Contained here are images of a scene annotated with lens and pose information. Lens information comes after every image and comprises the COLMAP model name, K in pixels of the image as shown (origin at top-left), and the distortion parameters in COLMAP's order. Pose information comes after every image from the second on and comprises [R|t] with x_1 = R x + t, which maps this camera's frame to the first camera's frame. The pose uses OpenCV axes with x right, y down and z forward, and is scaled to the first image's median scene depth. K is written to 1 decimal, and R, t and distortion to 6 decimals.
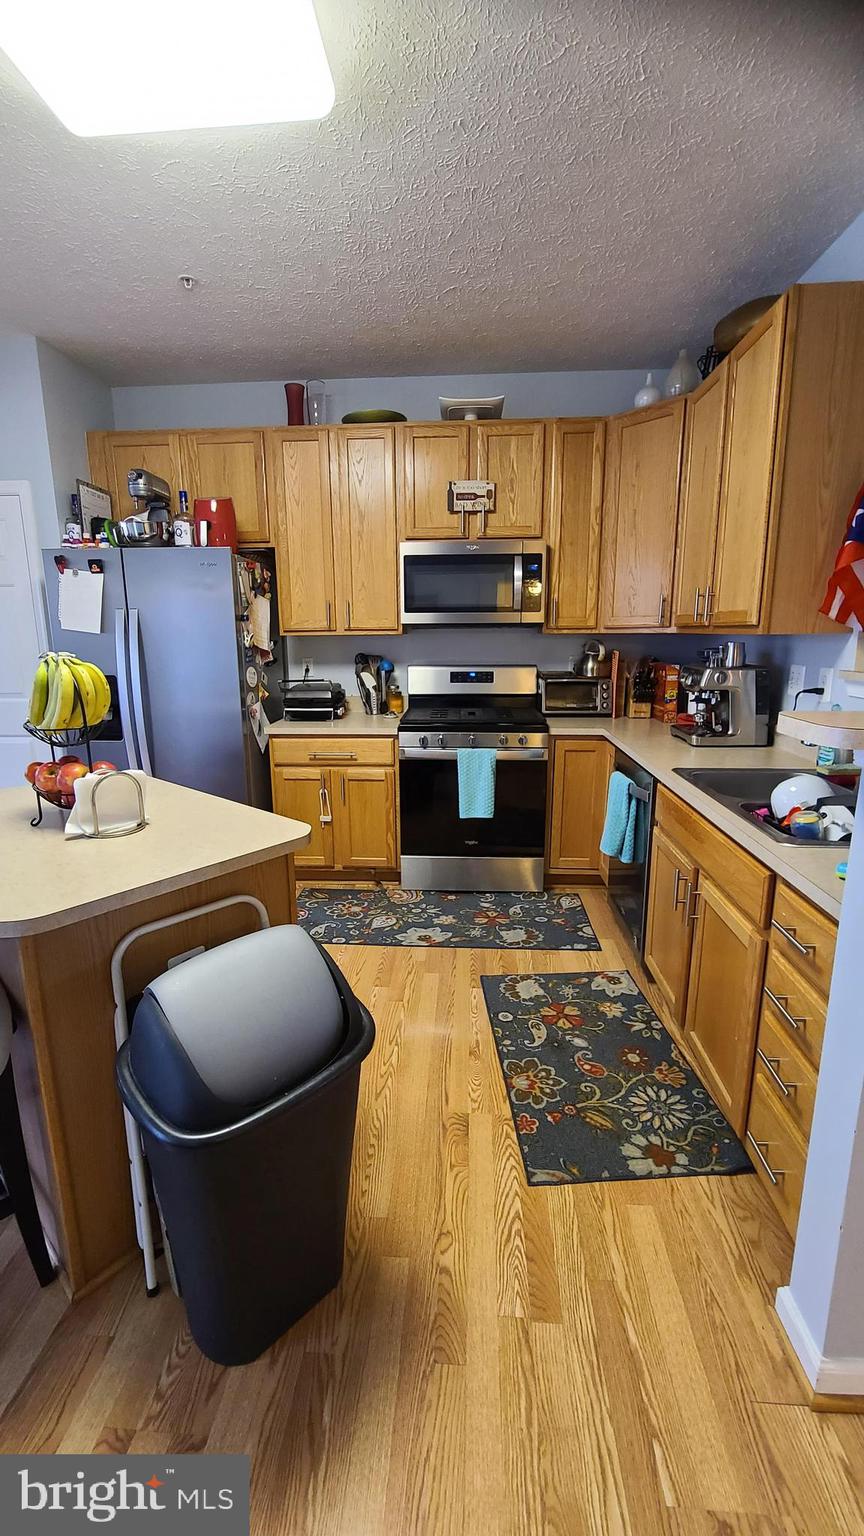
lens RADIAL K [[623.4, 0, 436.8], [0, 623.4, 764.8], [0, 0, 1]] dist [-0.007873, 0.000367]
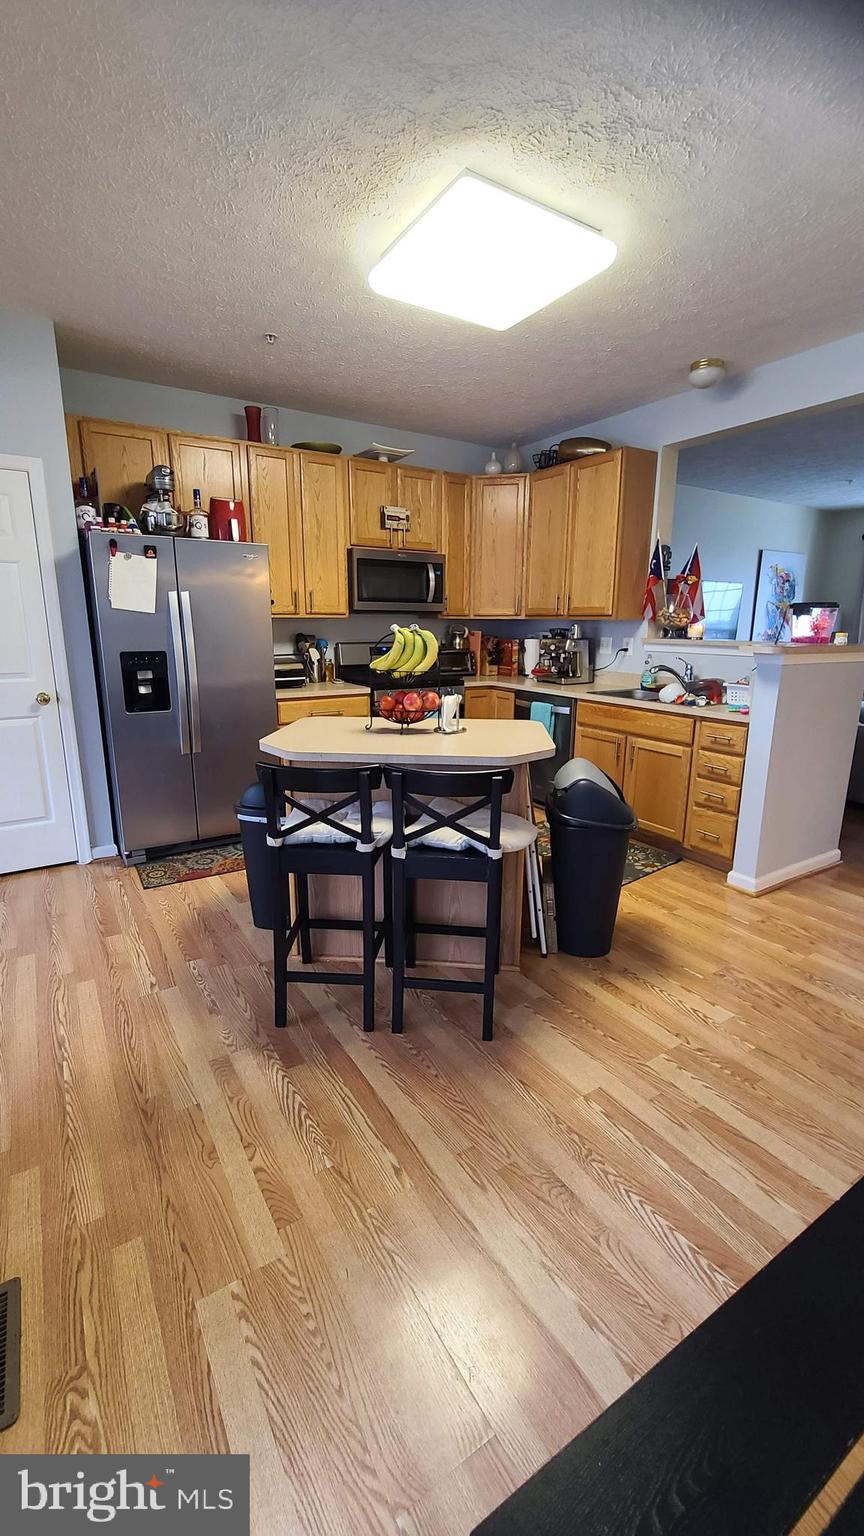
lens RADIAL K [[623.4, 0, 429.8], [0, 623.4, 766.0], [0, 0, 1]] dist [-0.007873, 0.000367]
pose [[0.812168, -0.121708, 0.570588, -0.908191], [0.111295, 0.992359, 0.053257, 0.061043], [-0.572710, 0.020250, 0.819508, -0.203414]]
